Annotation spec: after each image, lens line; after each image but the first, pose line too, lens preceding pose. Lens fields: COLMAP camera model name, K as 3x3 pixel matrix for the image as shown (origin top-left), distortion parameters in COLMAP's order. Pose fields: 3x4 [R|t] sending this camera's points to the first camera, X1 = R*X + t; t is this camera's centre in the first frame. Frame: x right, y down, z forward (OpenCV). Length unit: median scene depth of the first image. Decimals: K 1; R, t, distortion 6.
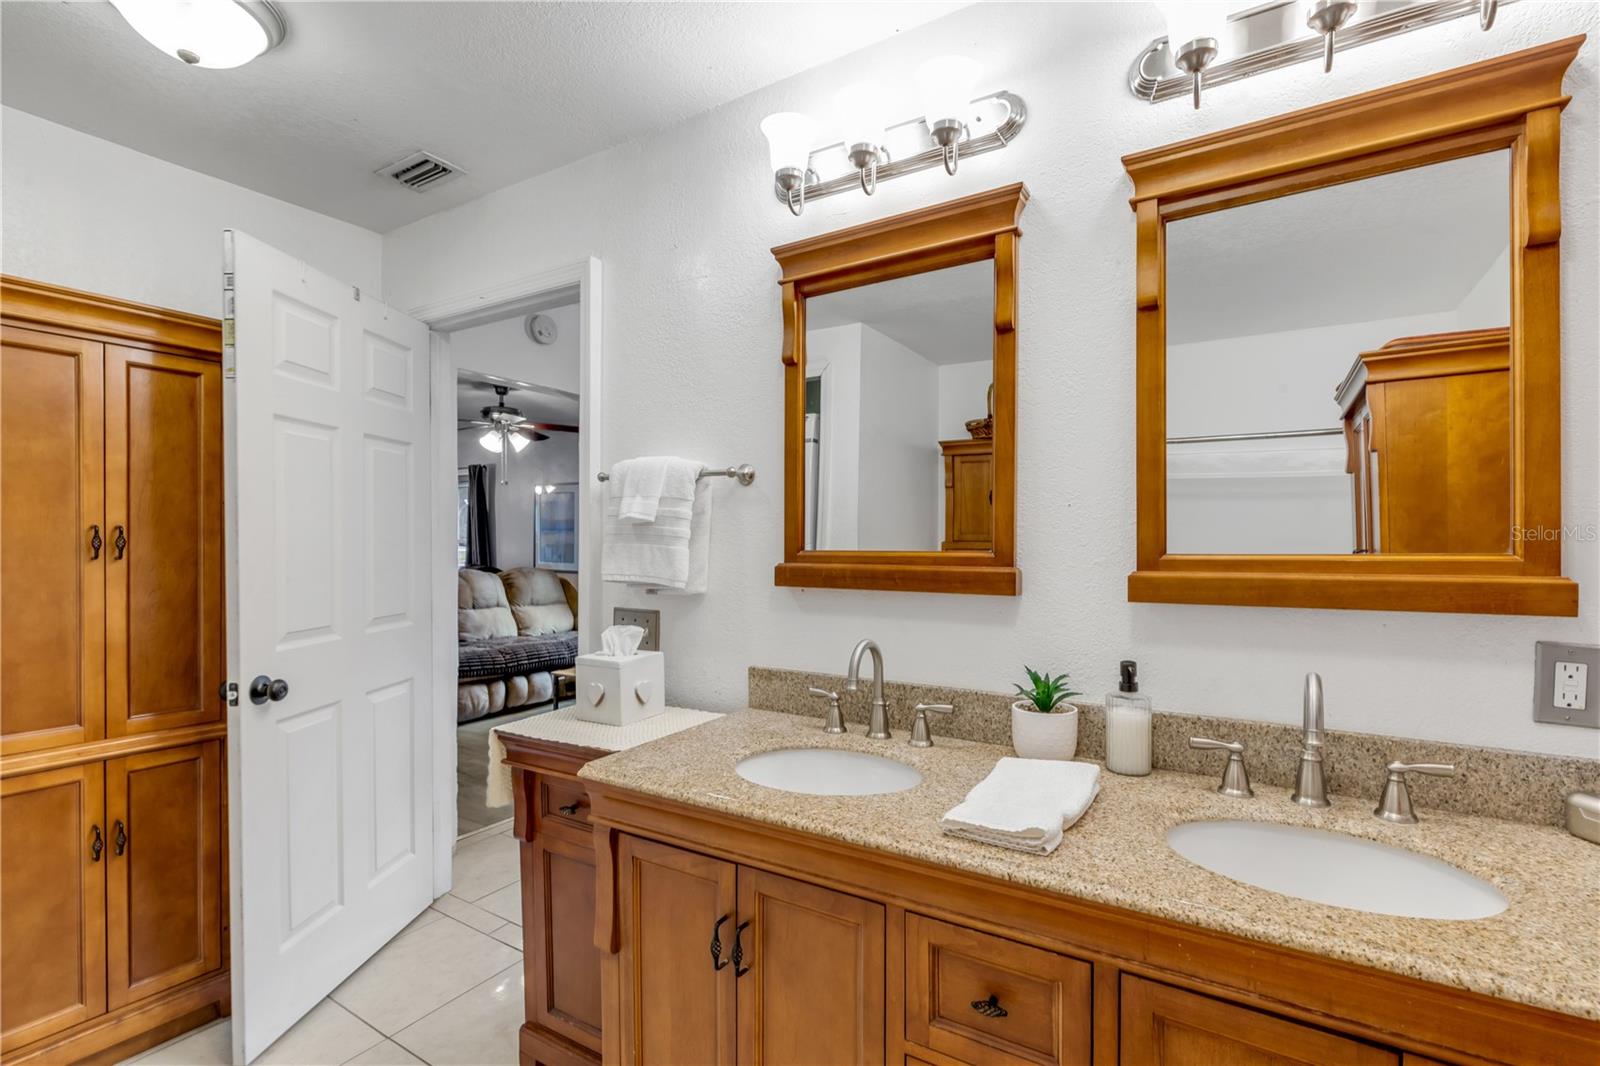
lens RADIAL K [[735.4, 0, 800.0], [0, 735.4, 533.0], [0, 0, 1]] dist [0.002169, -0.000315]
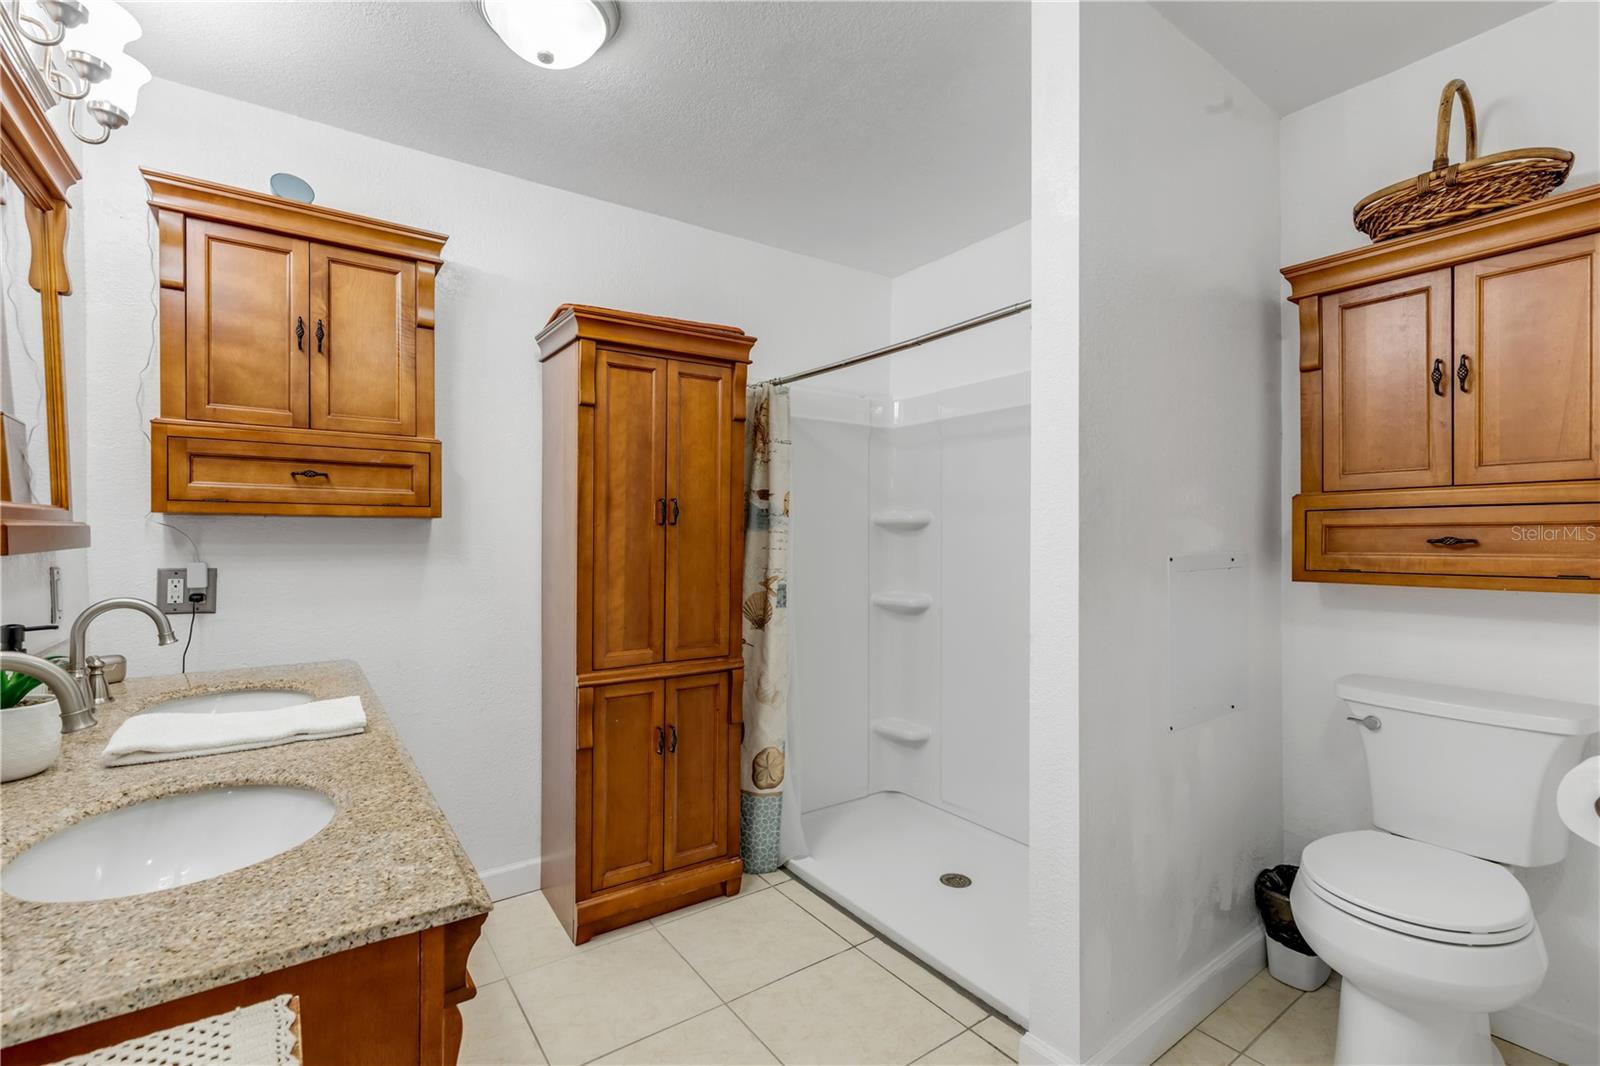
lens RADIAL K [[735.4, 0, 800.0], [0, 735.4, 533.0], [0, 0, 1]] dist [0.002169, -0.000315]
pose [[-0.929450, 0.006107, 0.368898, -1.072749], [0.001580, 0.999920, -0.012572, 0.087335], [-0.368945, -0.011102, -0.929385, 2.109285]]
